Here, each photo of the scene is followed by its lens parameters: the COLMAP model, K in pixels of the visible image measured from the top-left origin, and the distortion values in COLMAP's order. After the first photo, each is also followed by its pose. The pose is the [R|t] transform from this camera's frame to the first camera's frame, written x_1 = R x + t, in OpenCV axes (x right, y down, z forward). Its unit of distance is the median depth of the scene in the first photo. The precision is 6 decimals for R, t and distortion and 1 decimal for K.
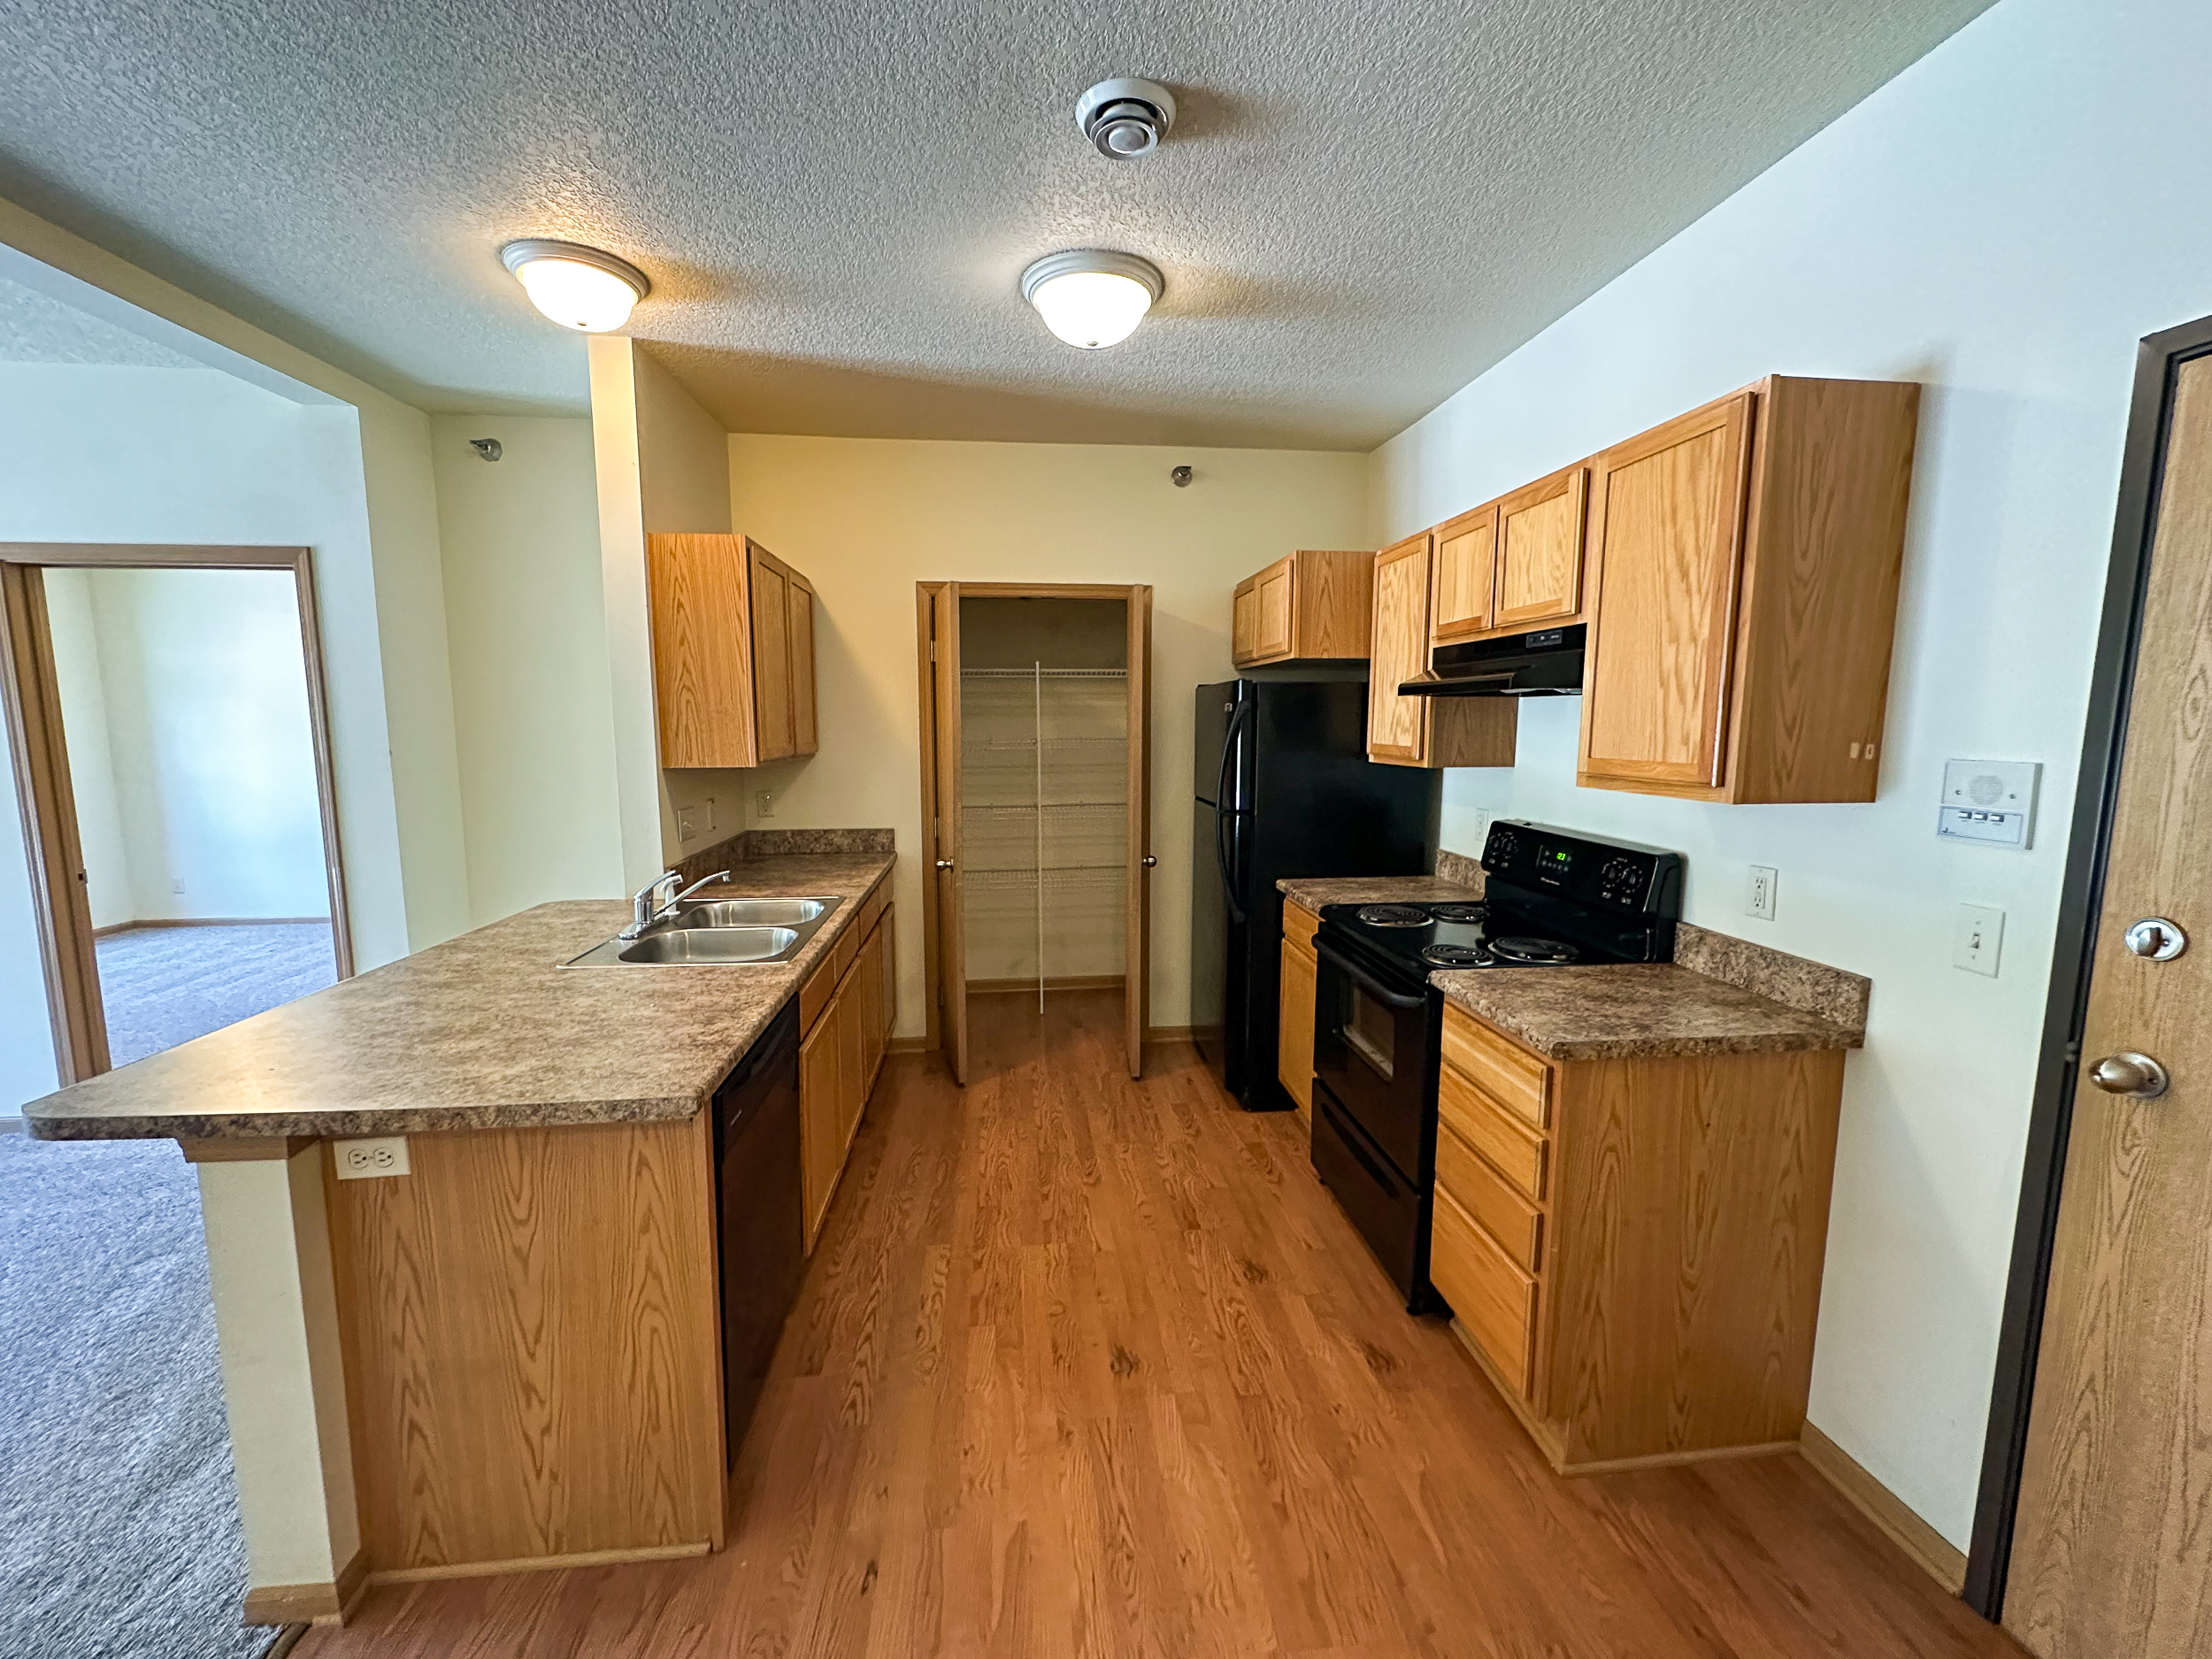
lens RADIAL K [[880.4, 0, 1103.9], [0, 880.4, 825.4], [0, 0, 1]] dist [-0.002736, 0.000000]
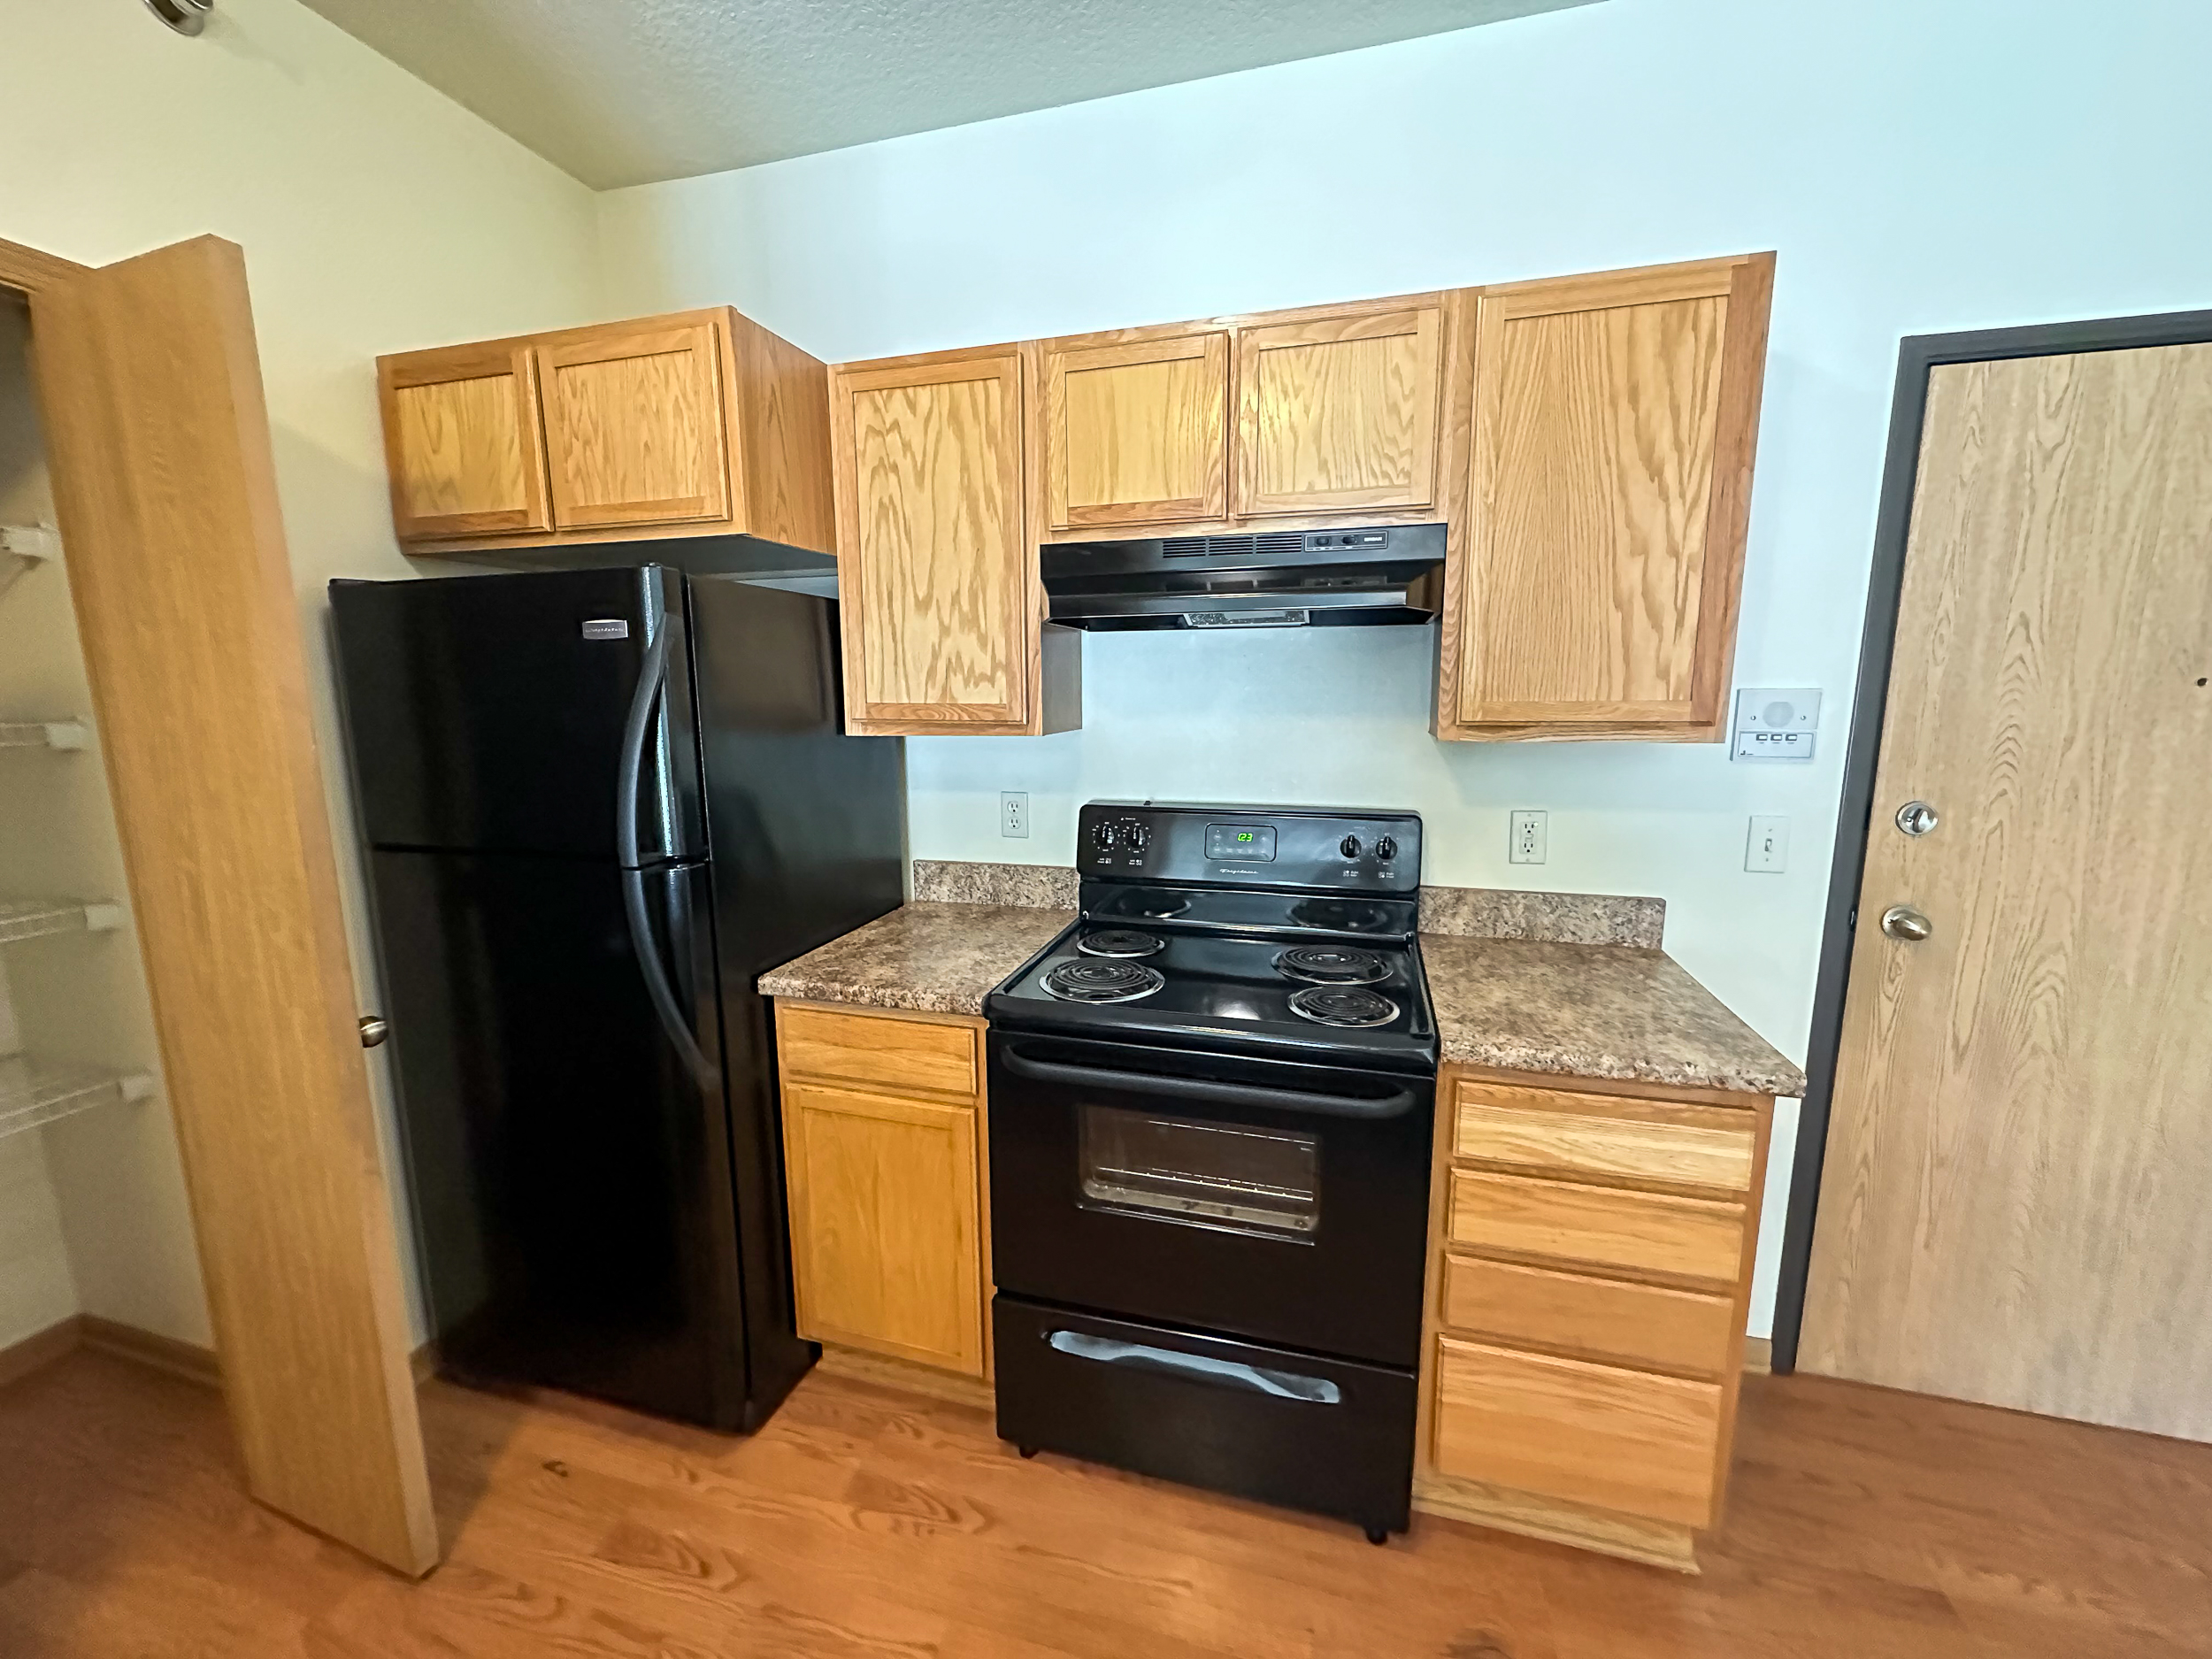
lens RADIAL K [[880.4, 0, 1103.9], [0, 880.4, 825.4], [0, 0, 1]] dist [-0.002736, 0.000000]
pose [[0.380131, -0.148005, 0.913014, -0.305207], [0.117978, 0.986810, 0.110848, -0.097902], [-0.917378, 0.065579, 0.392578, 1.041936]]
